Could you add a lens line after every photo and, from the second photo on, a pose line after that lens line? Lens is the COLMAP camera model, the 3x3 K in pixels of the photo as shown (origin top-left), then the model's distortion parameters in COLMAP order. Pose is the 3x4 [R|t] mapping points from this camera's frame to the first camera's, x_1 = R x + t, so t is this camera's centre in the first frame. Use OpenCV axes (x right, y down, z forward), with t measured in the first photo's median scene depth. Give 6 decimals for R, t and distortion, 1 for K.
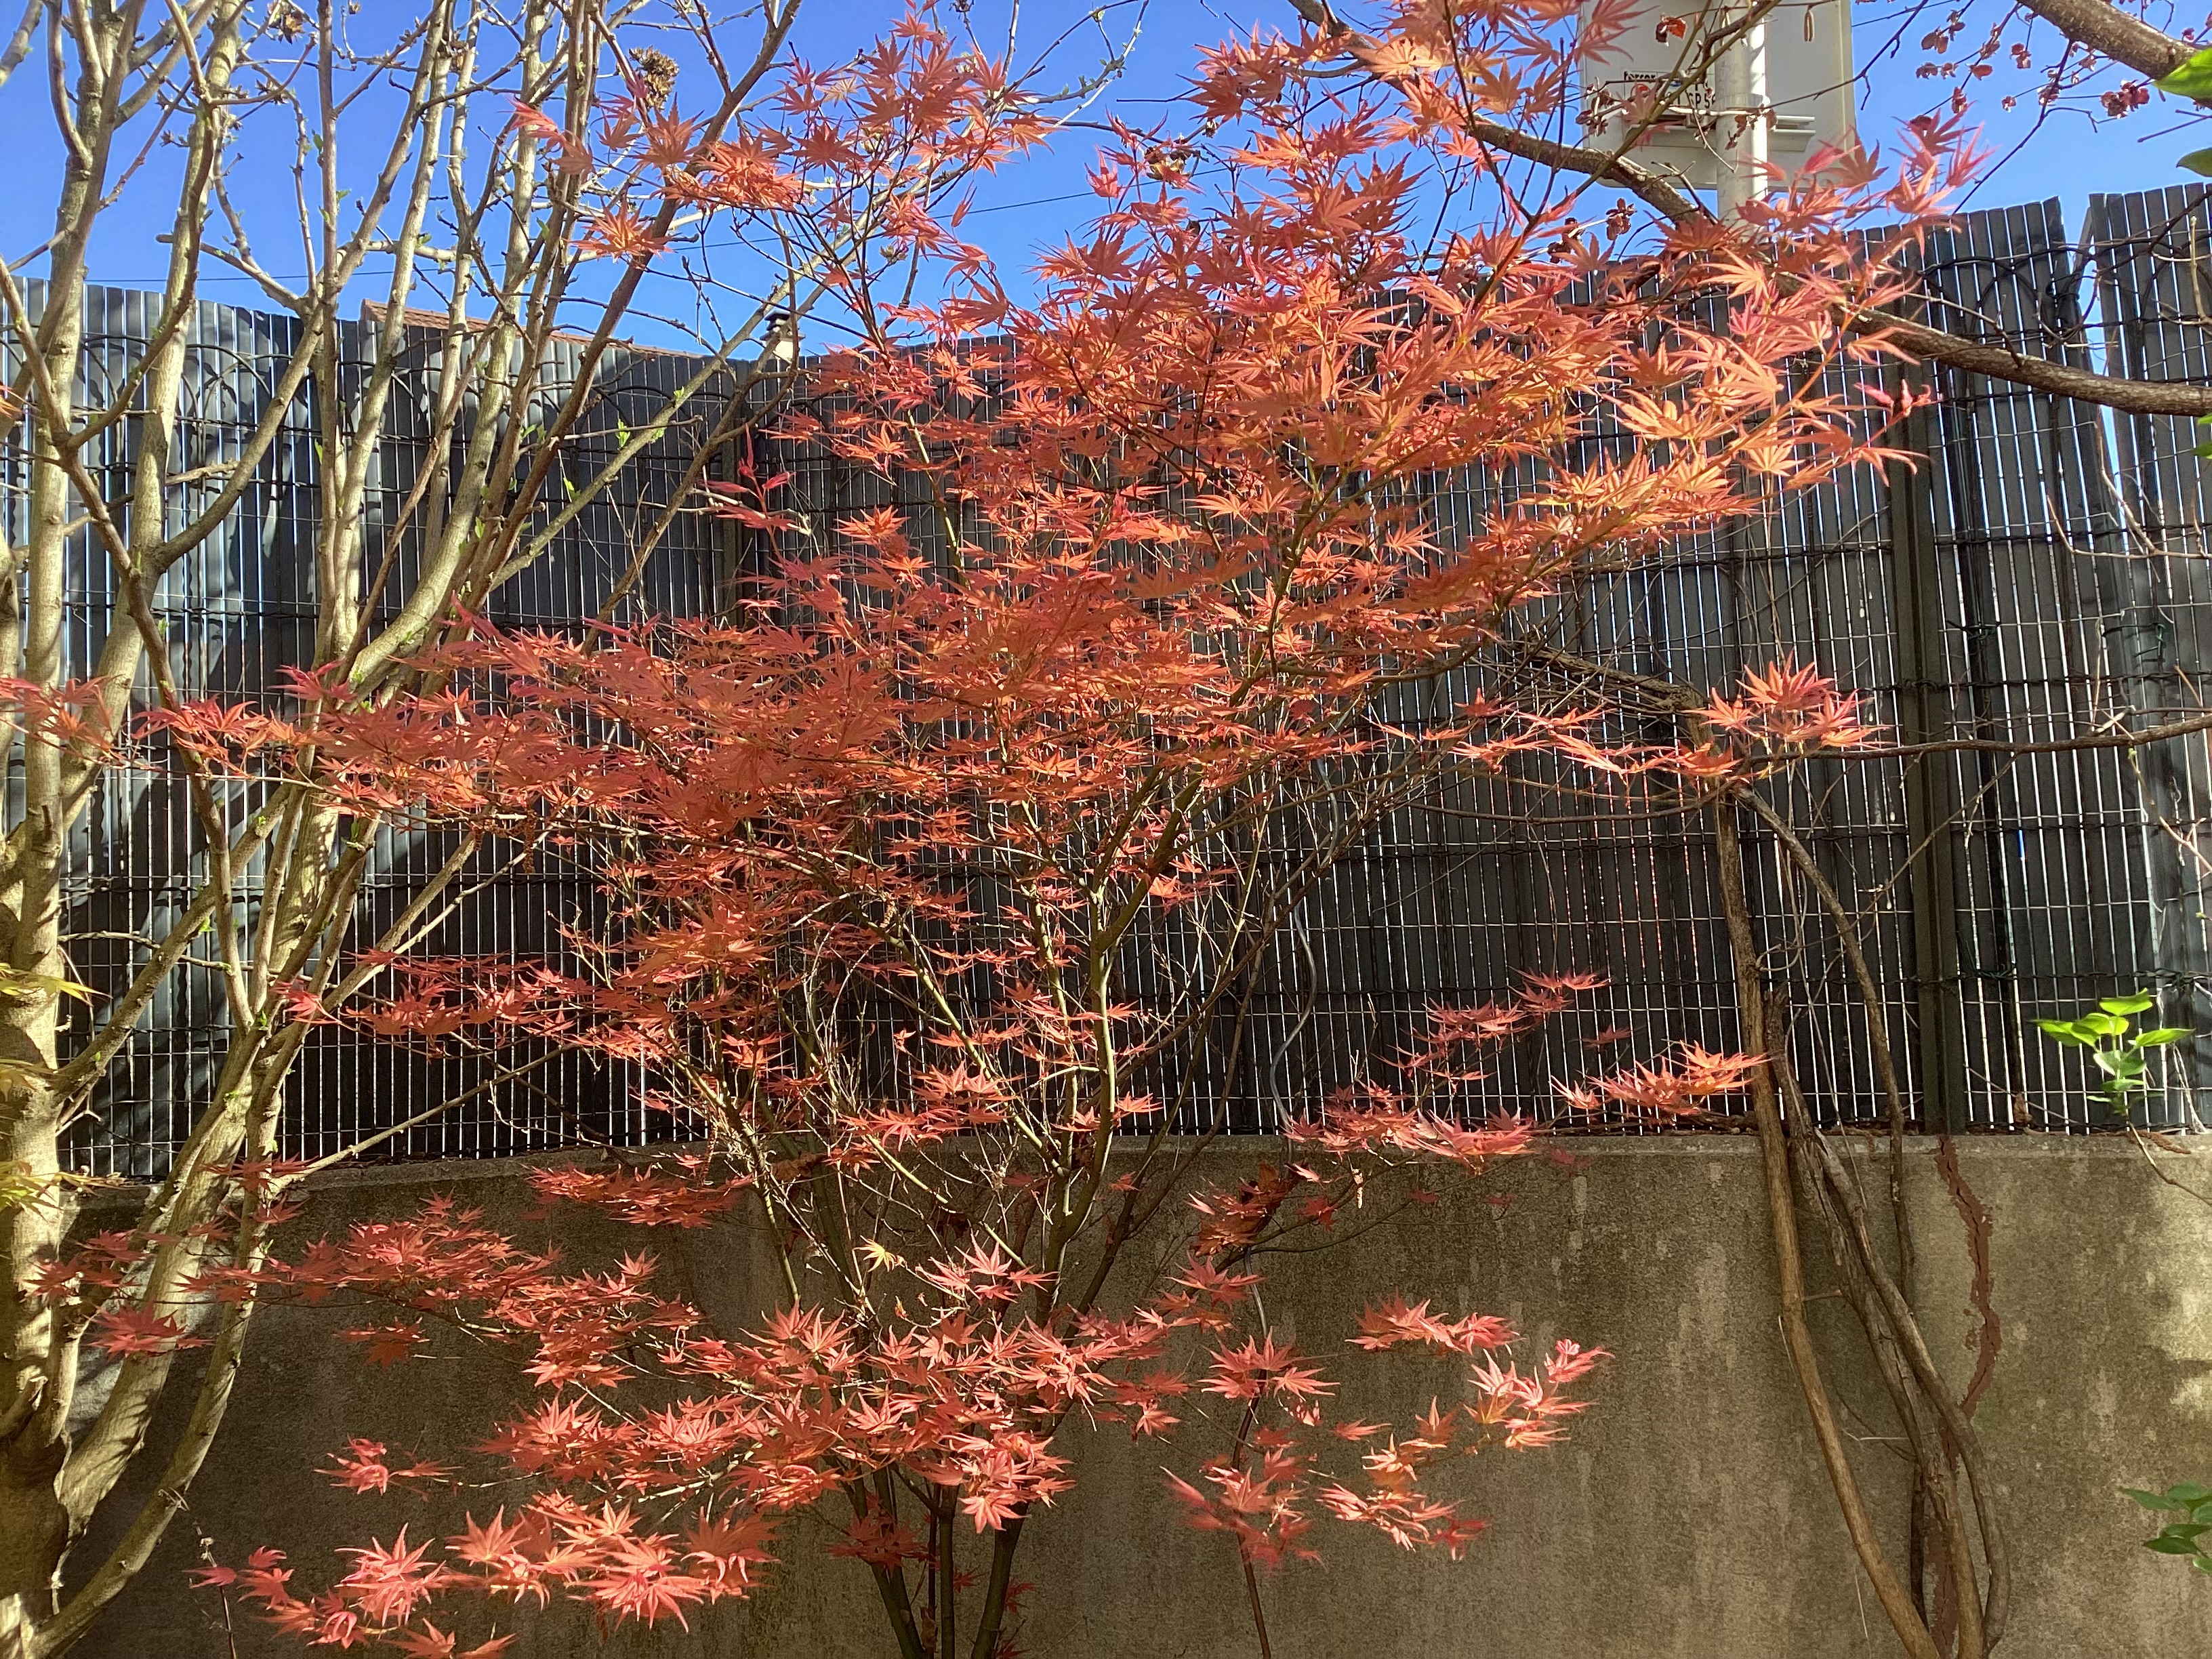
lens RADIAL K [[2013.9, 0, 1106.7], [0, 2013.9, 829.3], [0, 0, 1]] dist [0.061909, -0.113629]
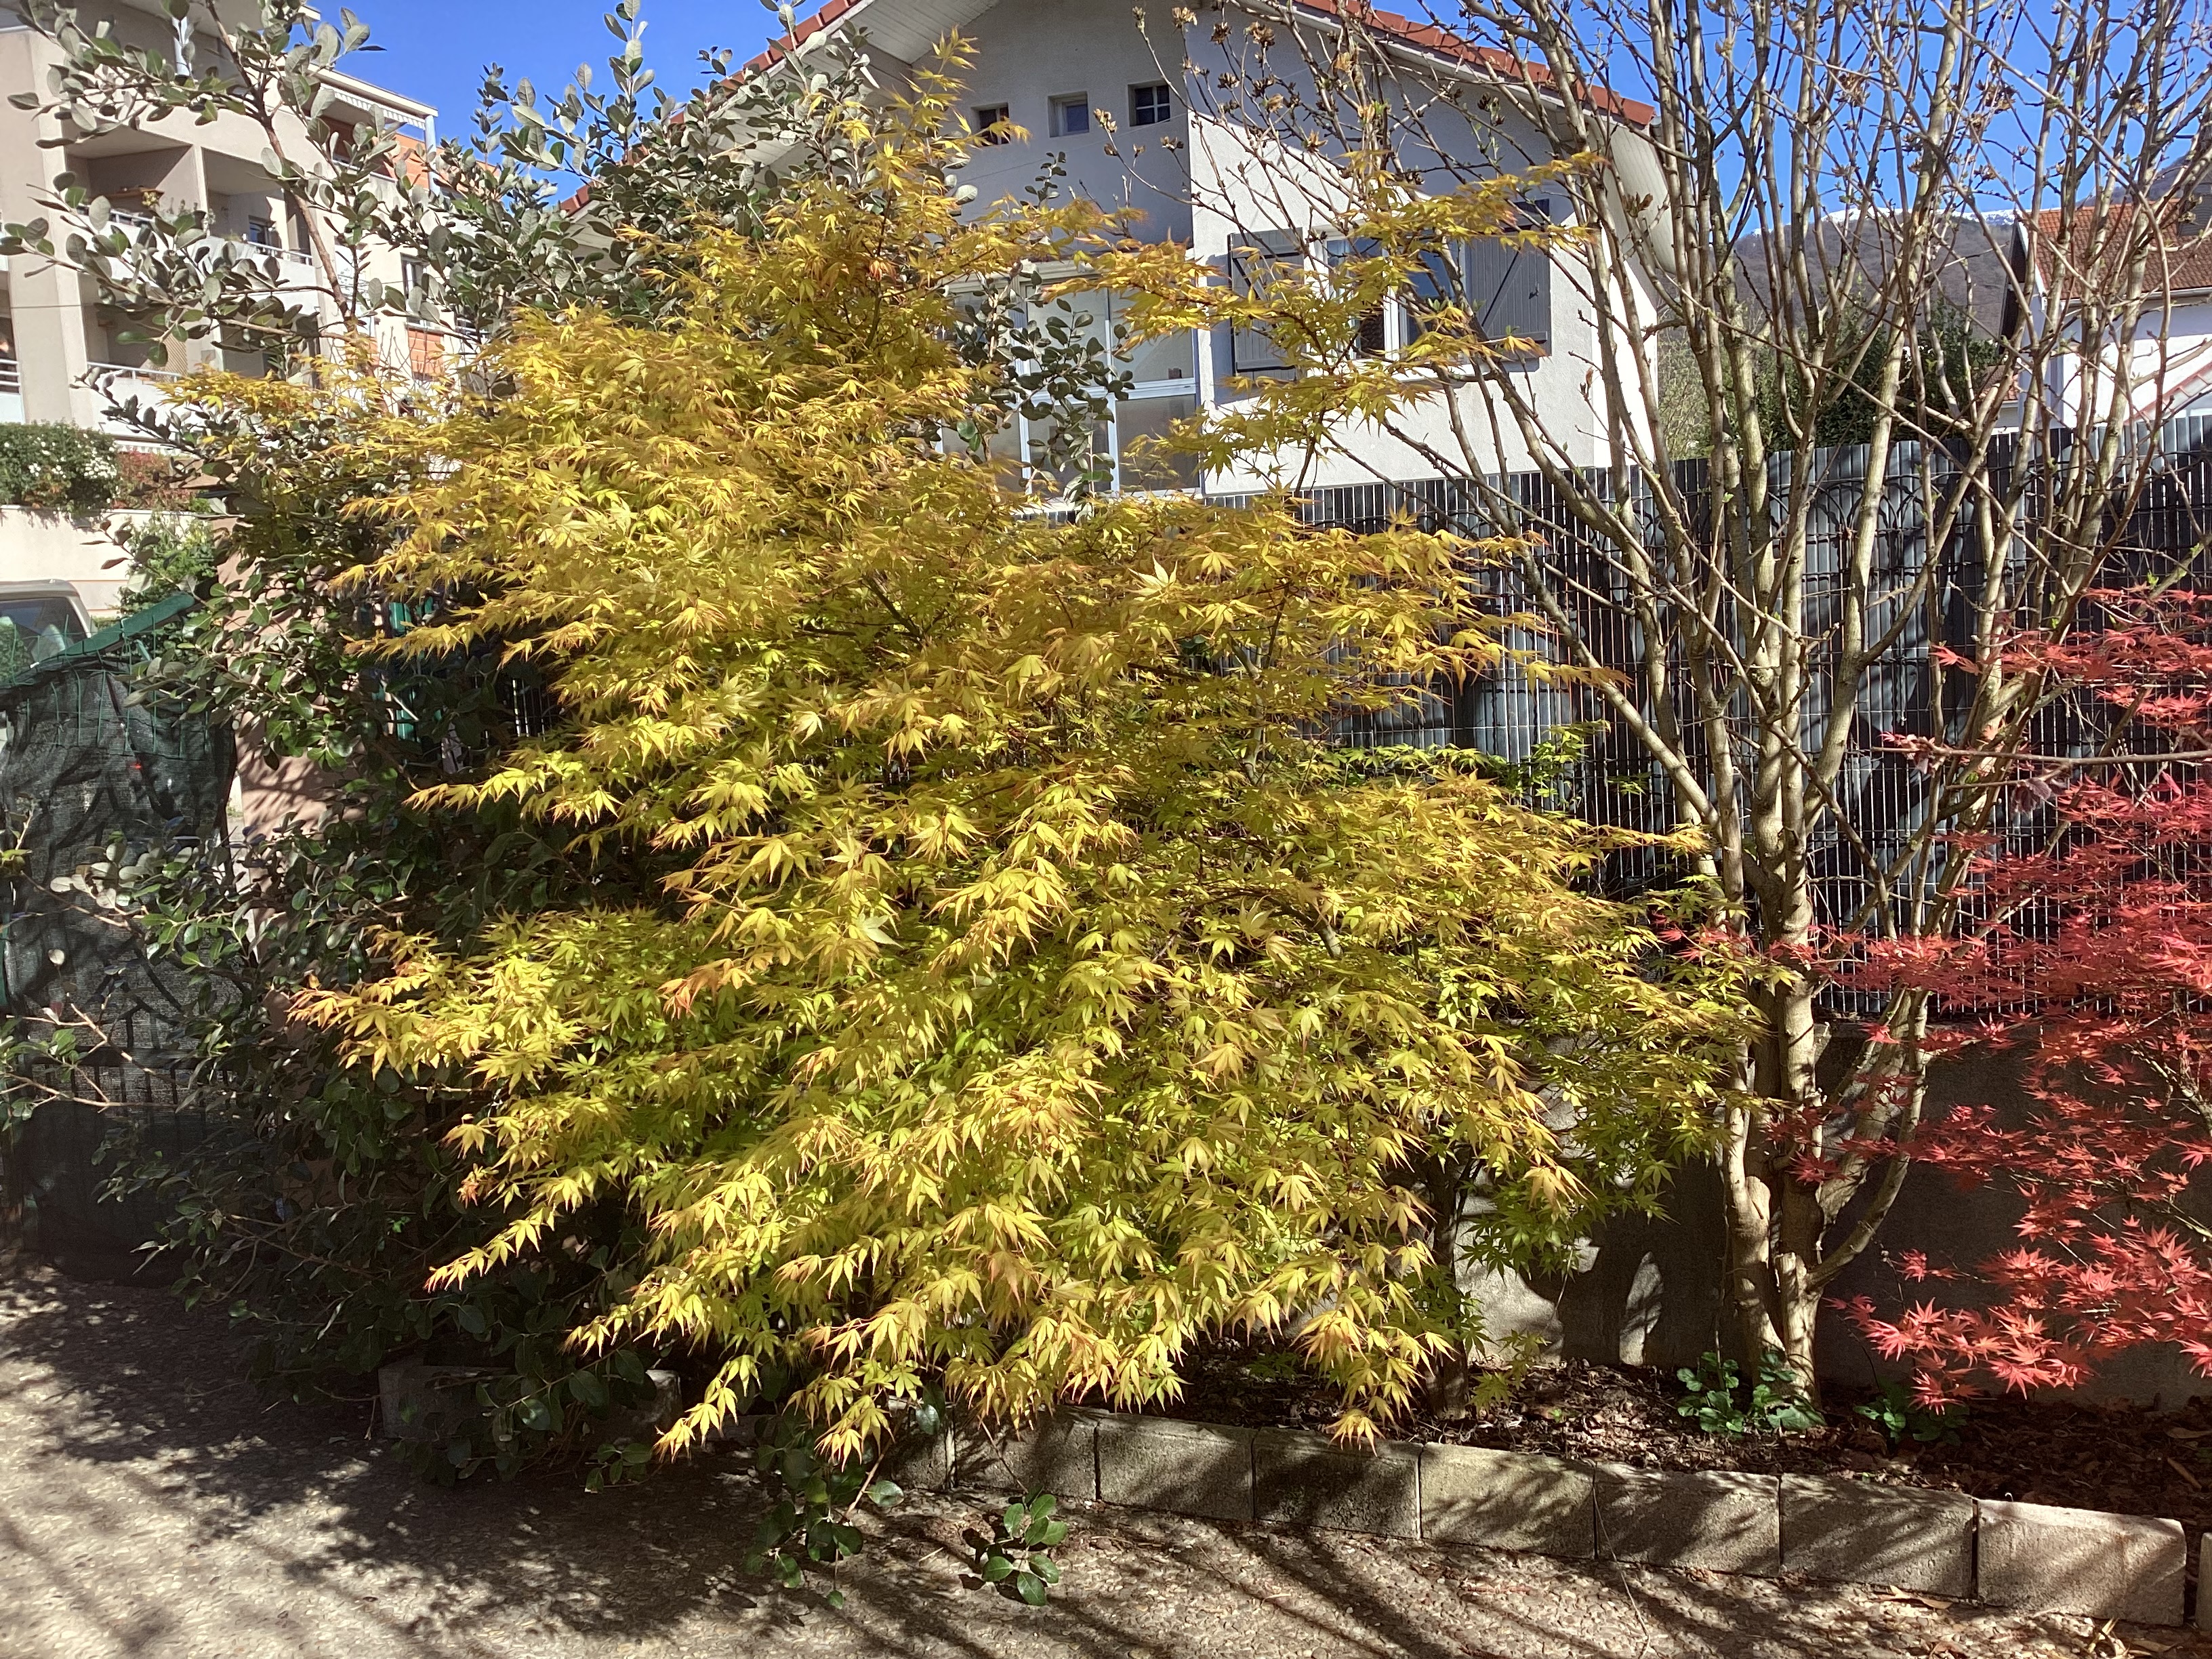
lens RADIAL K [[2013.9, 0, 1104.9], [0, 2013.9, 831.1], [0, 0, 1]] dist [0.061909, -0.113629]
pose [[0.630833, 0.075193, -0.772267, 0.433900], [0.097533, 0.979715, 0.175062, -0.358542], [0.769765, -0.185756, 0.610702, -0.503339]]
